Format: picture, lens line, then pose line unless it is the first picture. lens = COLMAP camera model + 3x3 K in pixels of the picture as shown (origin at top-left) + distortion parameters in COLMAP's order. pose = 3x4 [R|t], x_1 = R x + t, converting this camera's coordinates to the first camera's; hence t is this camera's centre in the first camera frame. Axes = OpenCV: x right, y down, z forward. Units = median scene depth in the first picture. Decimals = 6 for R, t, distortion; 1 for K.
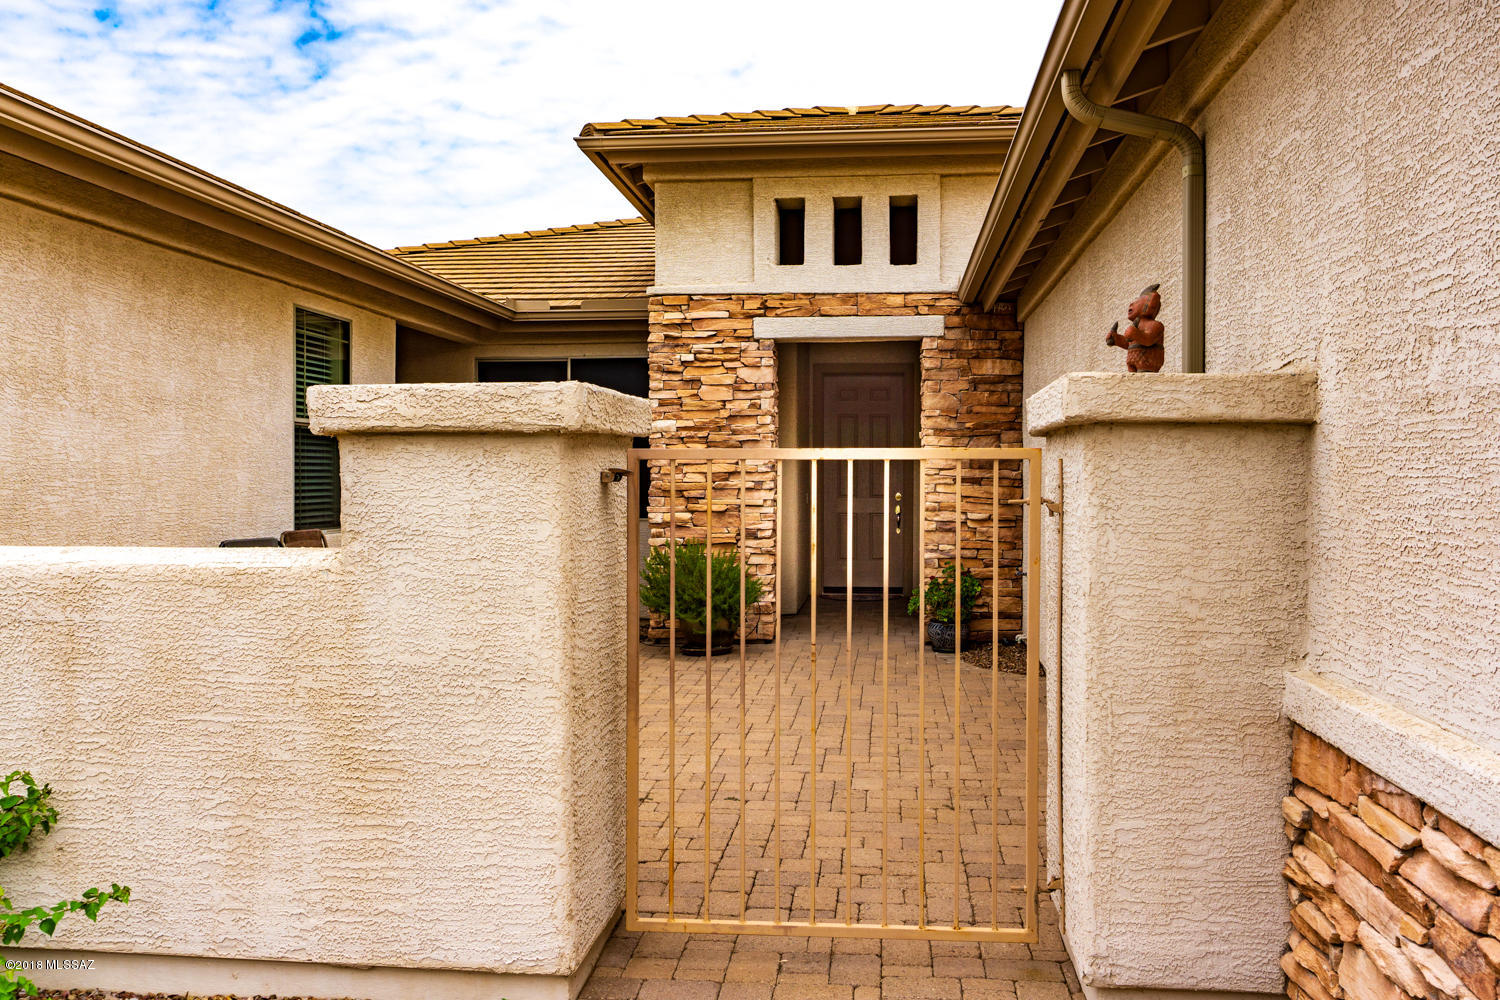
lens RADIAL K [[1318.8, 0, 750.0], [0, 1318.8, 500.0], [0, 0, 1]] dist [-0.001160, -0.000982]
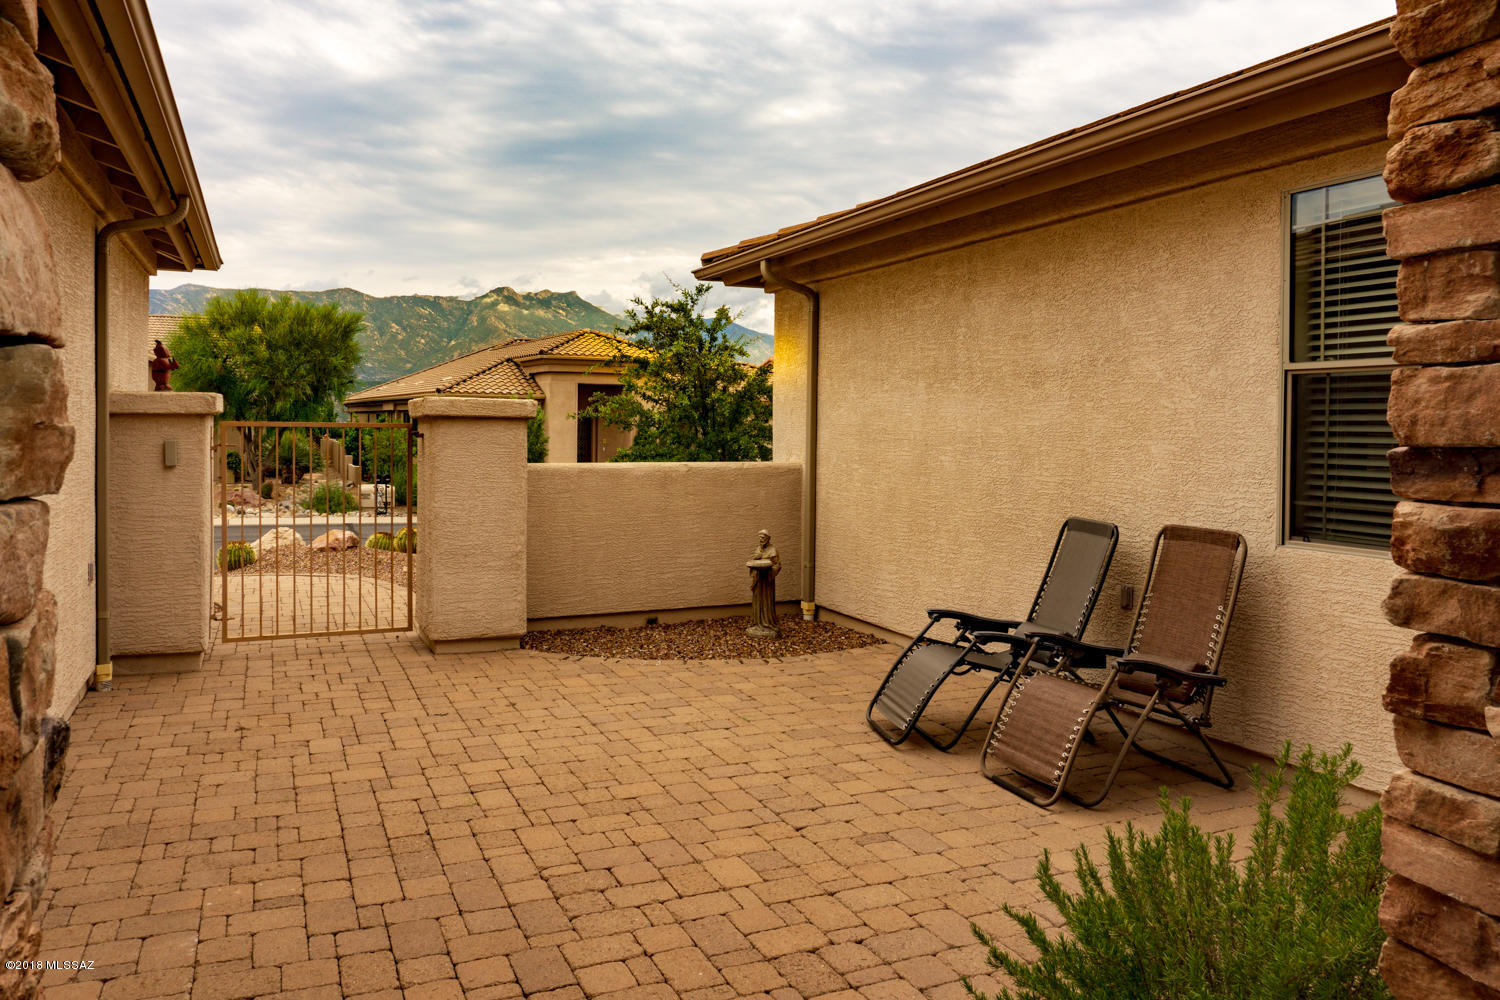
lens RADIAL K [[1013.1, 0, 750.0], [0, 1013.1, 500.0], [0, 0, 1]] dist [0.001218, -0.038443]
pose [[-0.852719, 0.035665, -0.521151, 0.188314], [-0.017191, 0.995210, 0.096237, -0.052792], [0.522087, 0.091022, -0.848021, 1.682325]]
